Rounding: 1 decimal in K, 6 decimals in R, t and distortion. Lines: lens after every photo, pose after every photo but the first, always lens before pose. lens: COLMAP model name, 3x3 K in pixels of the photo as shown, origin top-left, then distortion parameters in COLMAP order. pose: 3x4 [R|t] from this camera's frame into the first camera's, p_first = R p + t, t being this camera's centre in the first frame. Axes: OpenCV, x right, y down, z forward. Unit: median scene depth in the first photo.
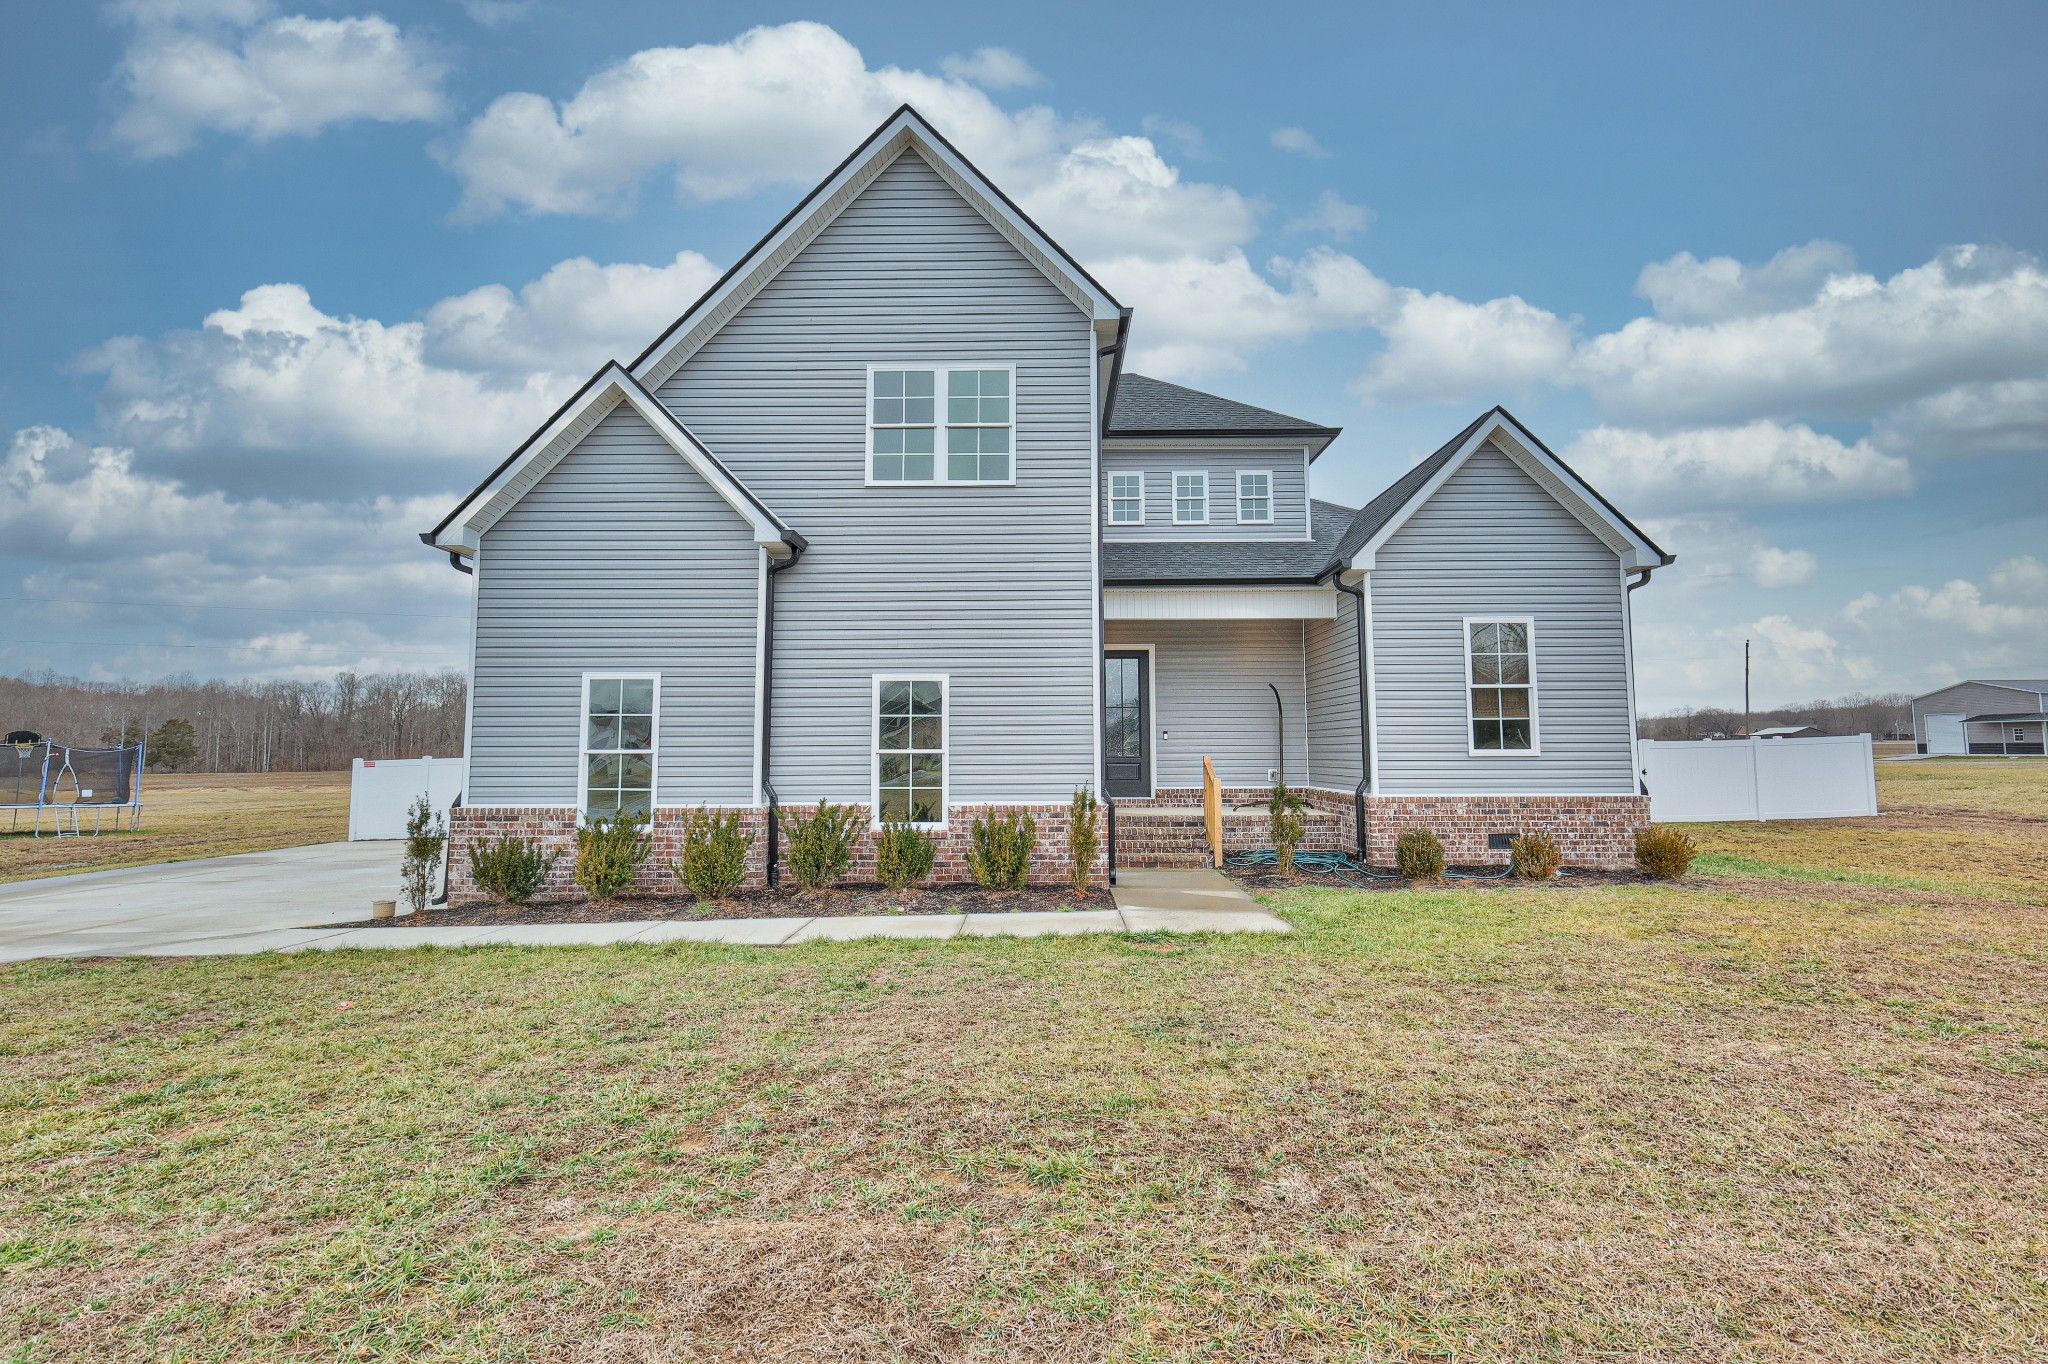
lens RADIAL K [[897.9, 0, 1024.0], [0, 897.9, 682.0], [0, 0, 1]] dist [-0.001186, 0.000278]
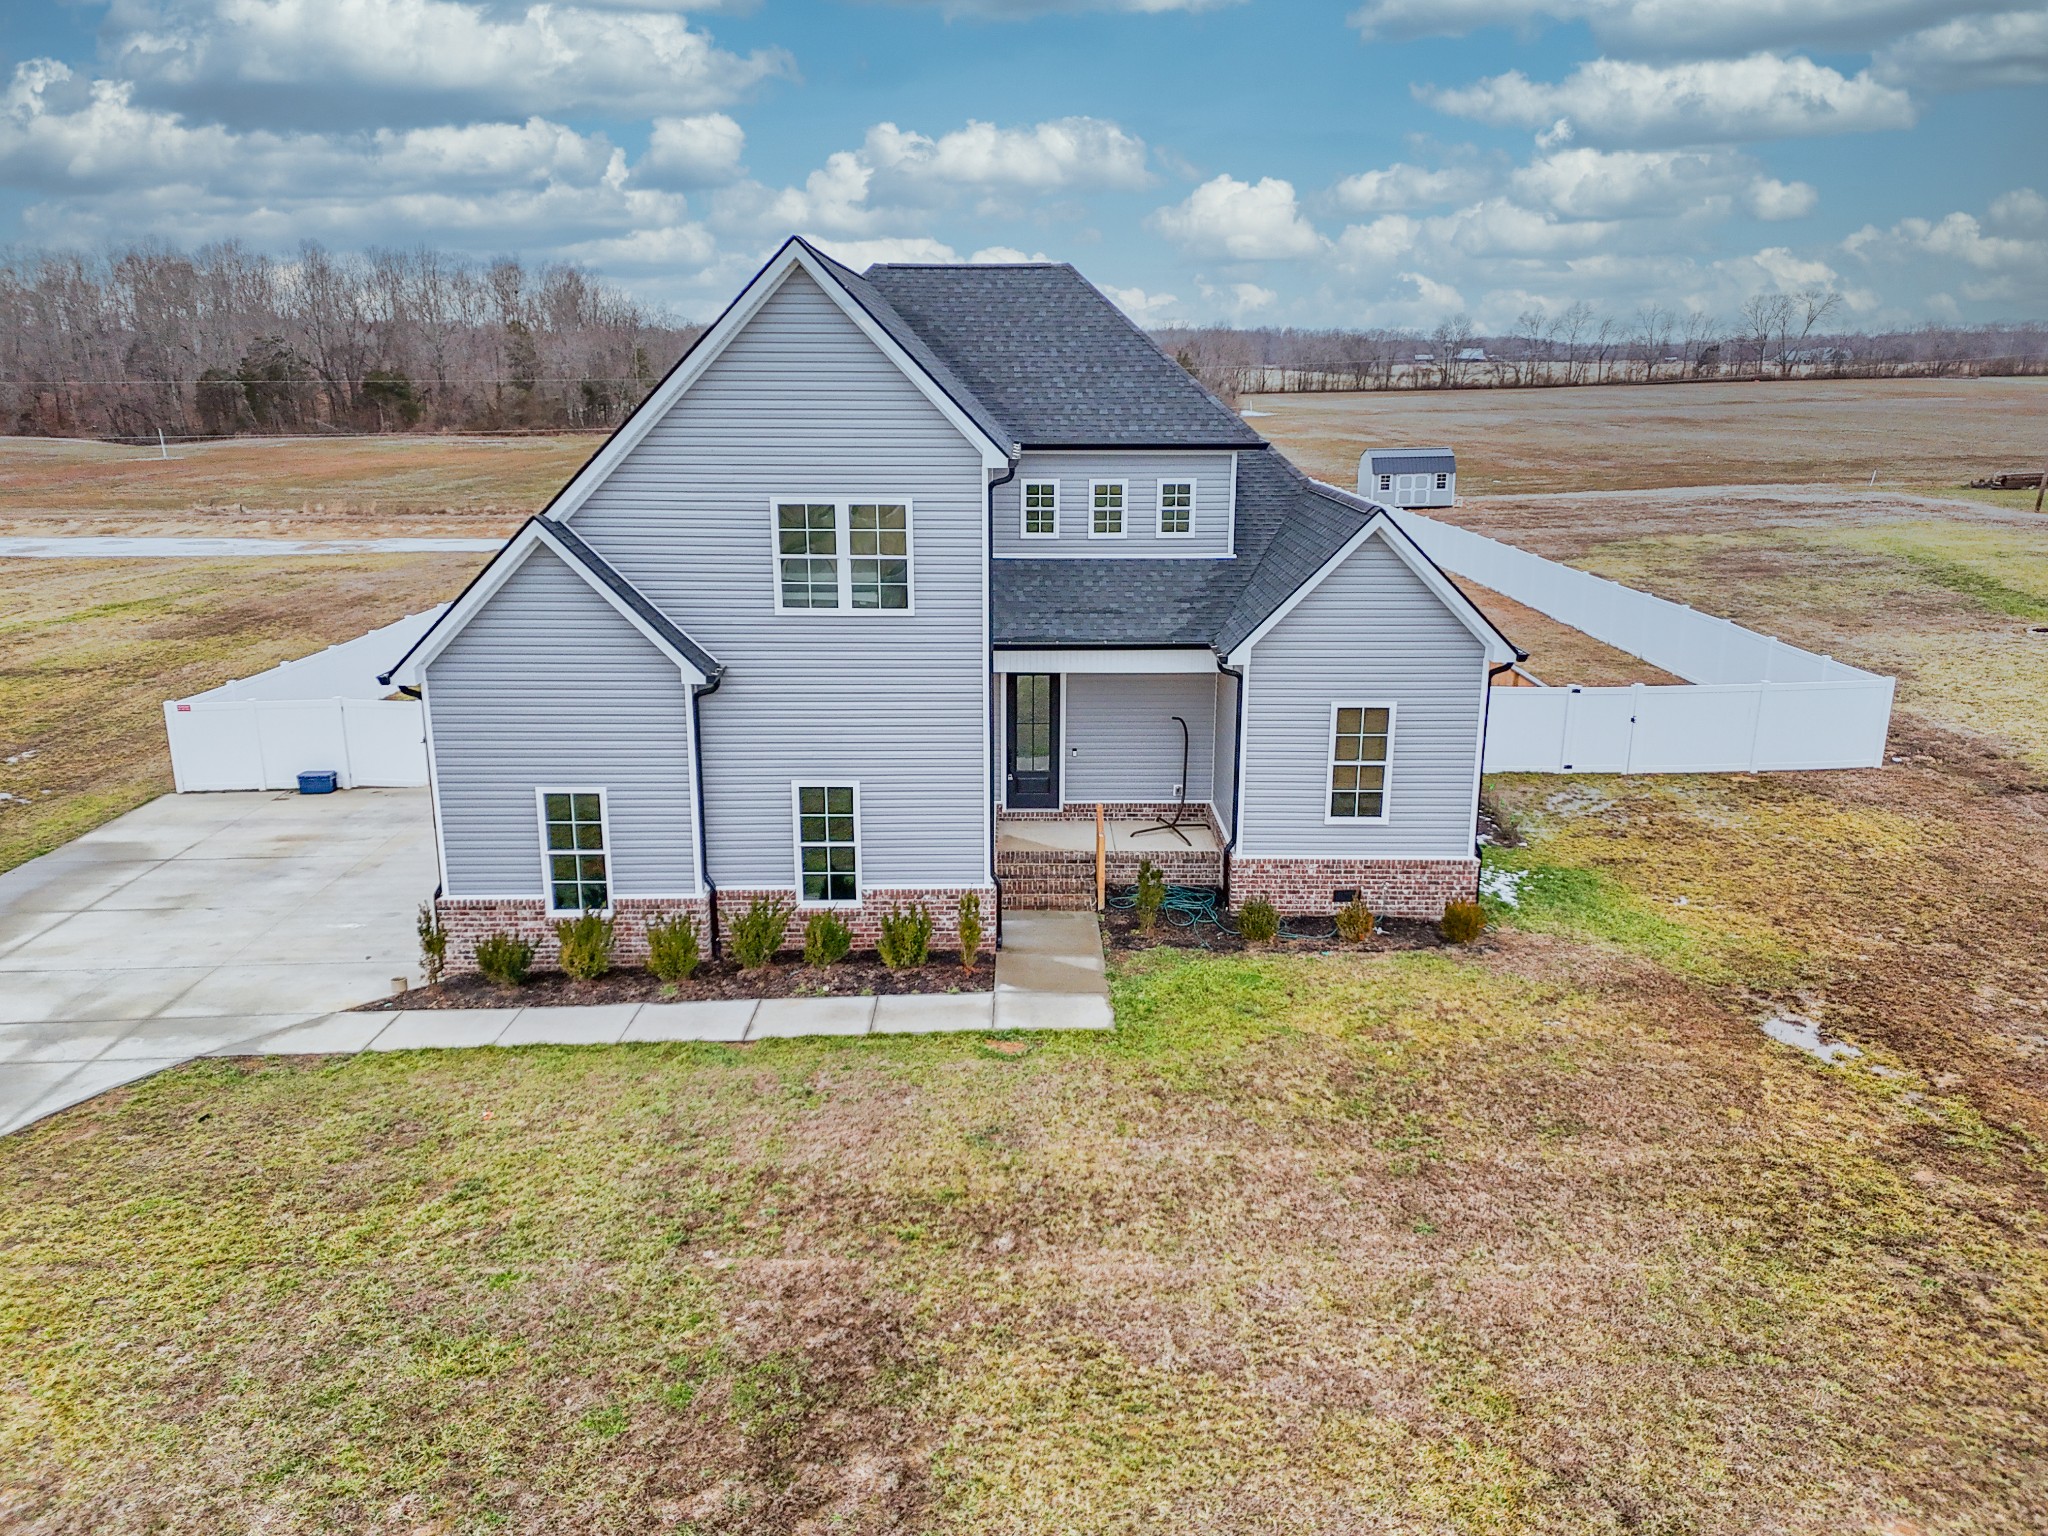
lens RADIAL K [[1472.7, 0, 1024.0], [0, 1472.7, 768.0], [0, 0, 1]] dist [0.086689, -0.080089]
pose [[0.999691, -0.001509, 0.024831, 0.081128], [-0.006809, 0.943445, 0.331460, -0.646805], [-0.023927, -0.331527, 0.943142, -0.774291]]
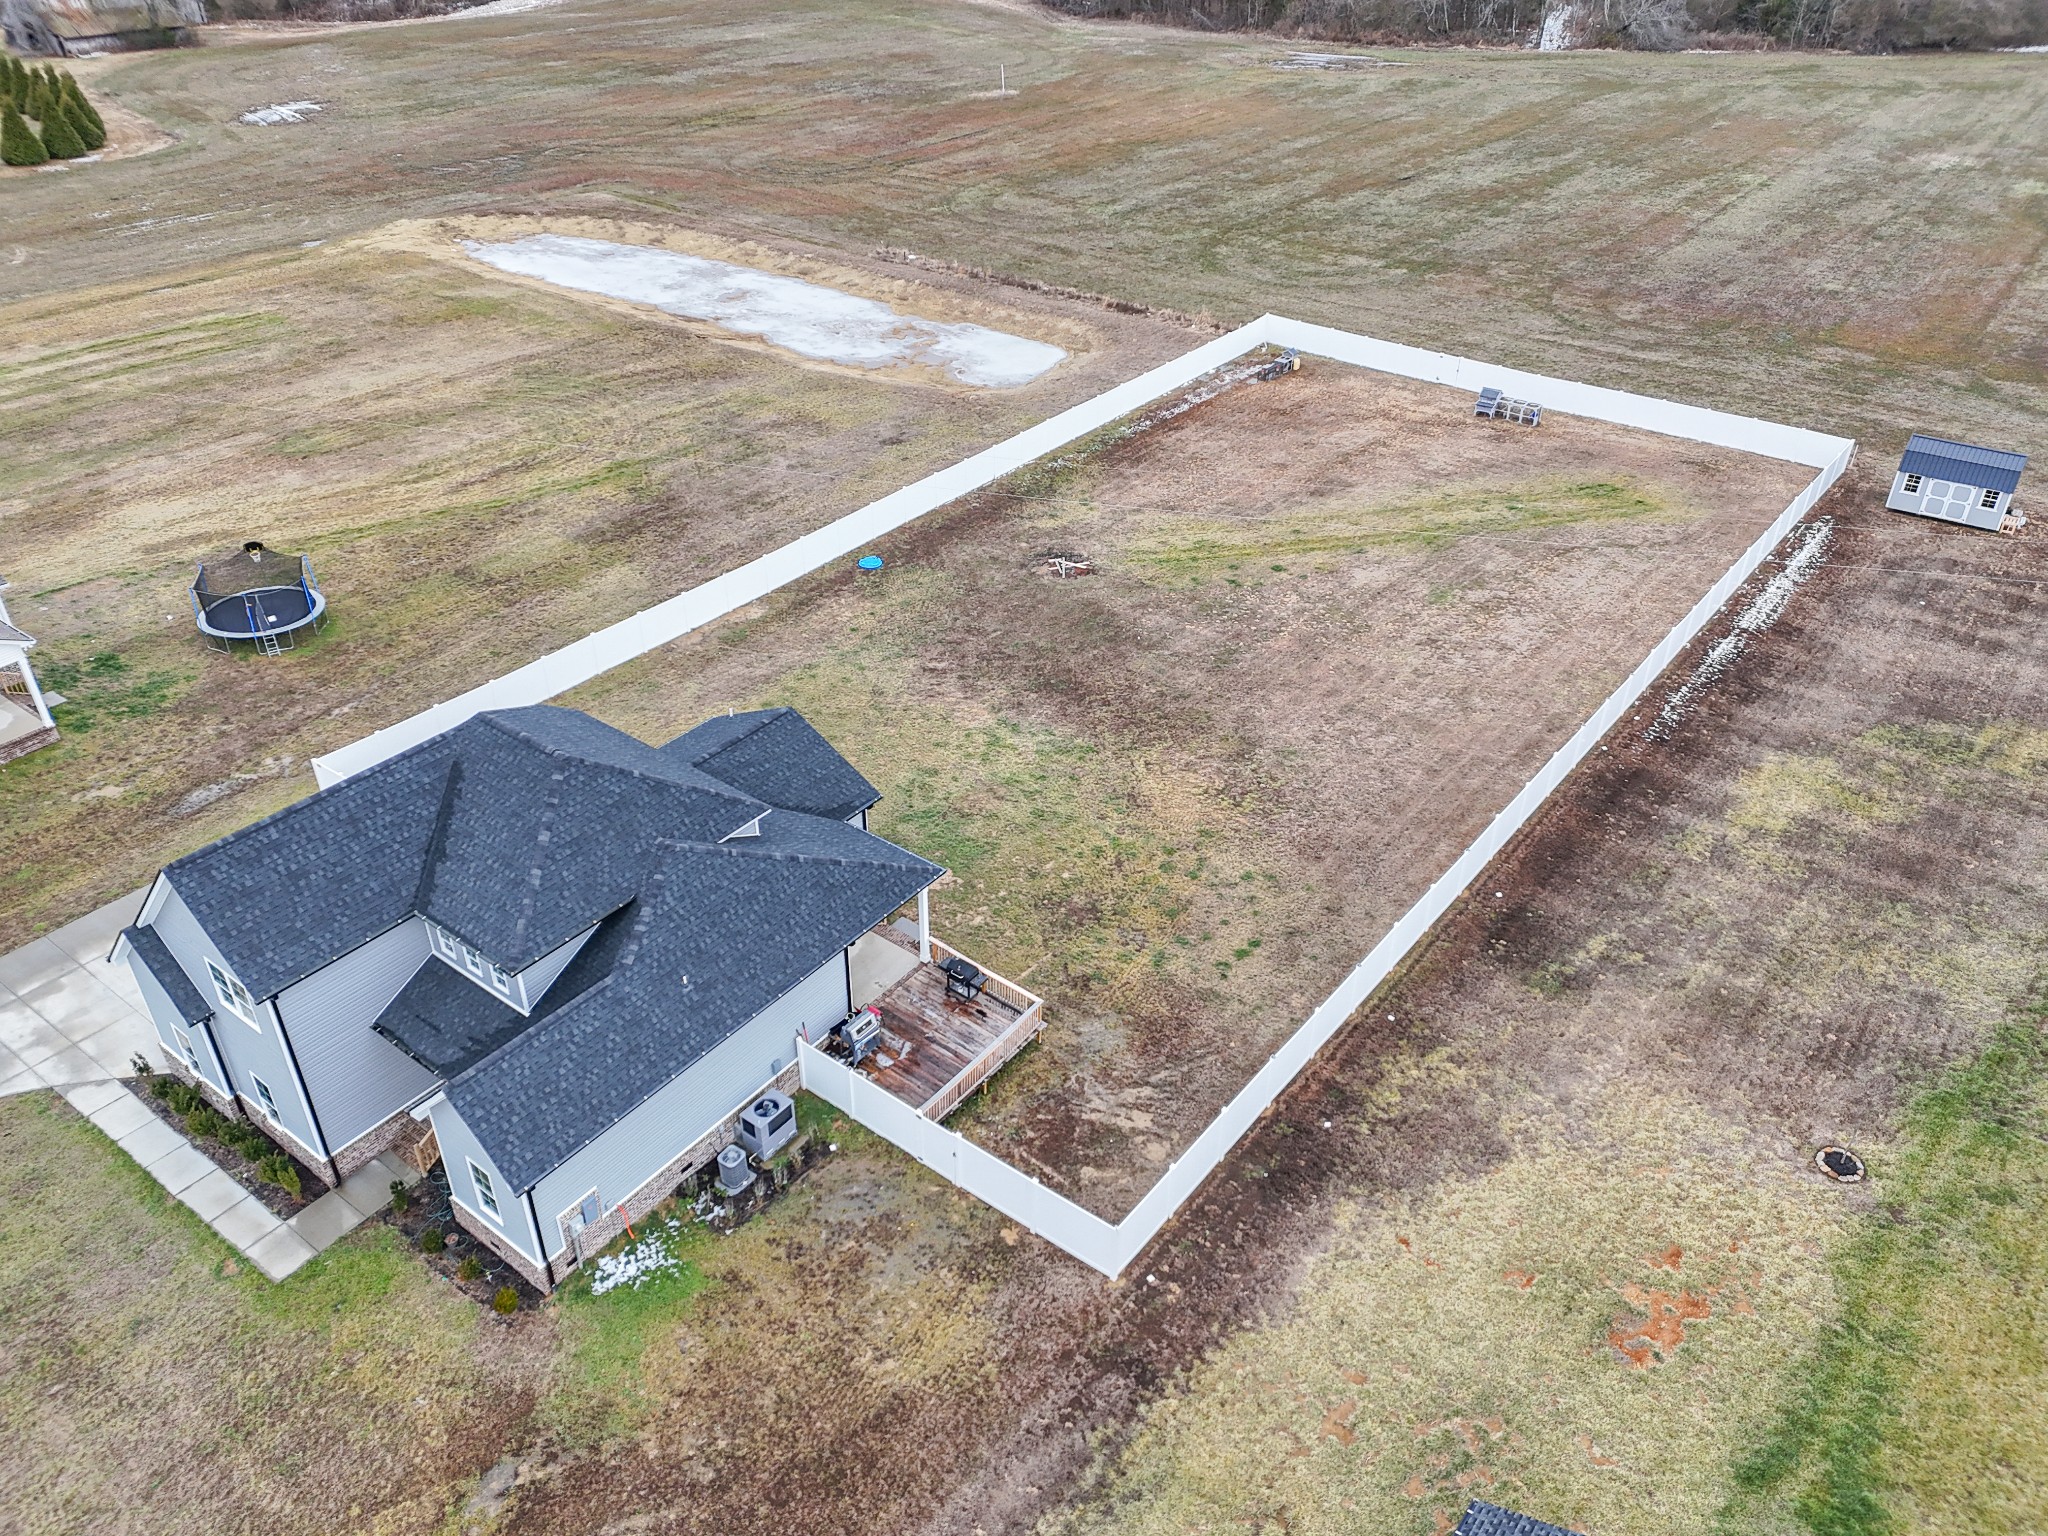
lens RADIAL K [[1452.5, 0, 1024.0], [0, 1452.5, 768.0], [0, 0, 1]] dist [0.134339, -0.160554]
pose [[0.809619, 0.340638, -0.477998, 2.810138], [0.026602, 0.792237, 0.609633, -2.728470], [0.586352, -0.506286, 0.632349, 0.178116]]
